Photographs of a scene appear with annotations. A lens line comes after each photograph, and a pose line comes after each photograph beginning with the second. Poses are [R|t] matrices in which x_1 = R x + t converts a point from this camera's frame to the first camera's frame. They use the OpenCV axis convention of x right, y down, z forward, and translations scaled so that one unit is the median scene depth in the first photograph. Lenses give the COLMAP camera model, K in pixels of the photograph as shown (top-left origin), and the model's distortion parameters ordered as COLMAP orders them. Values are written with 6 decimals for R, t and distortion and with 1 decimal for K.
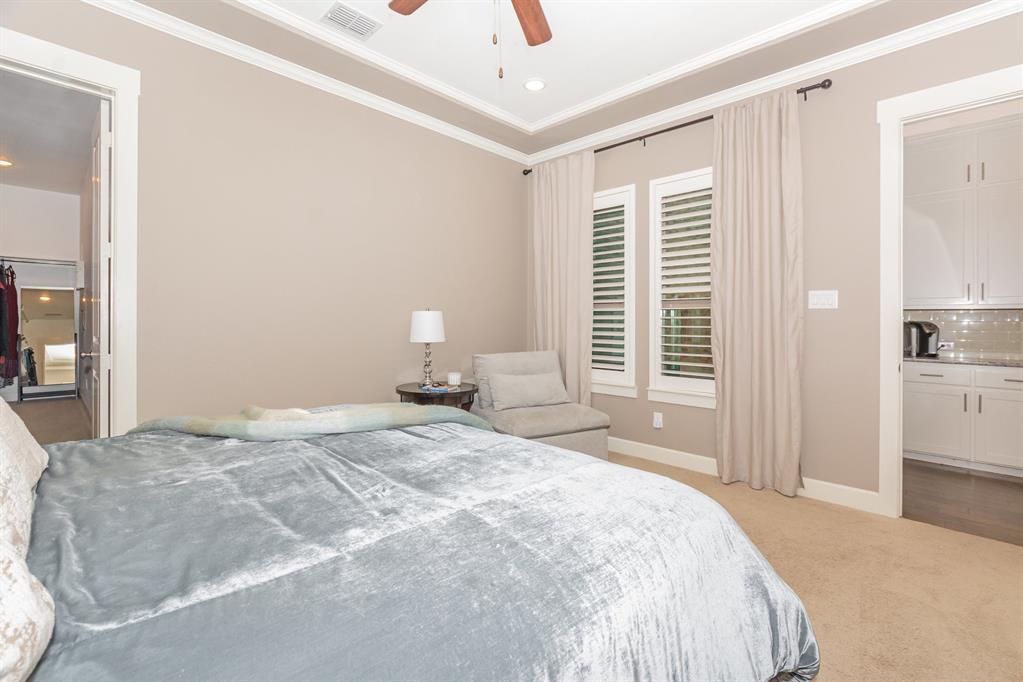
lens RADIAL K [[469.0, 0, 515.5], [0, 469.0, 325.6], [0, 0, 1]] dist [-0.001784, -0.000253]
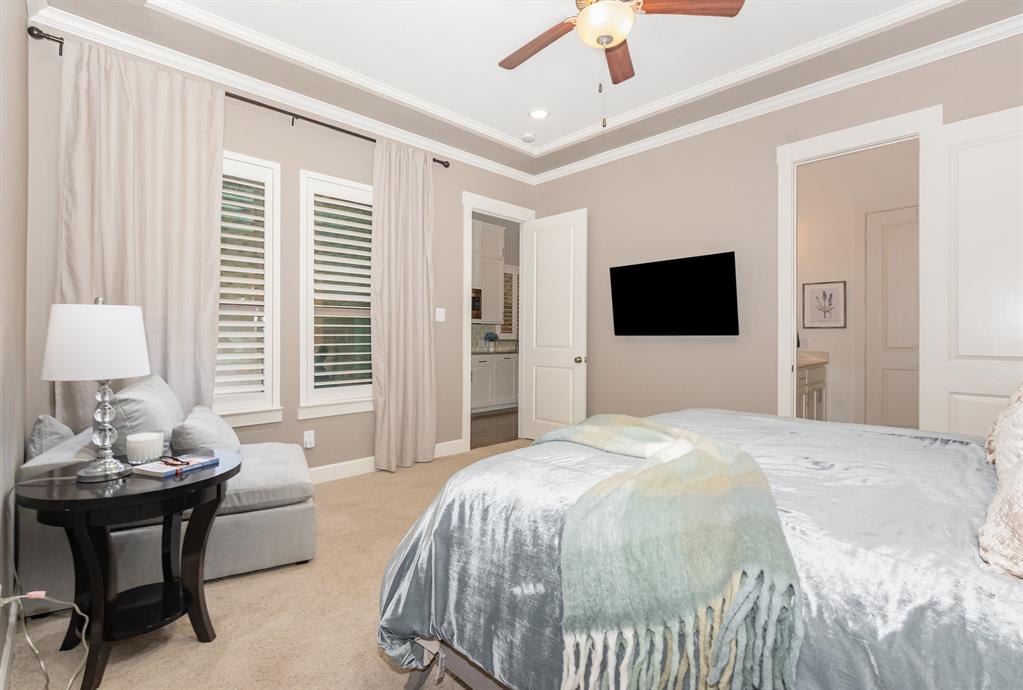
lens RADIAL K [[476.1, 0, 512.1], [0, 476.1, 330.1], [0, 0, 1]] dist [0.000174, -0.000041]
pose [[0.011650, -0.002744, 0.999928, -0.626339], [0.000043, 0.999996, 0.002744, -0.010565], [-0.999932, 0.000011, 0.011650, 0.620007]]
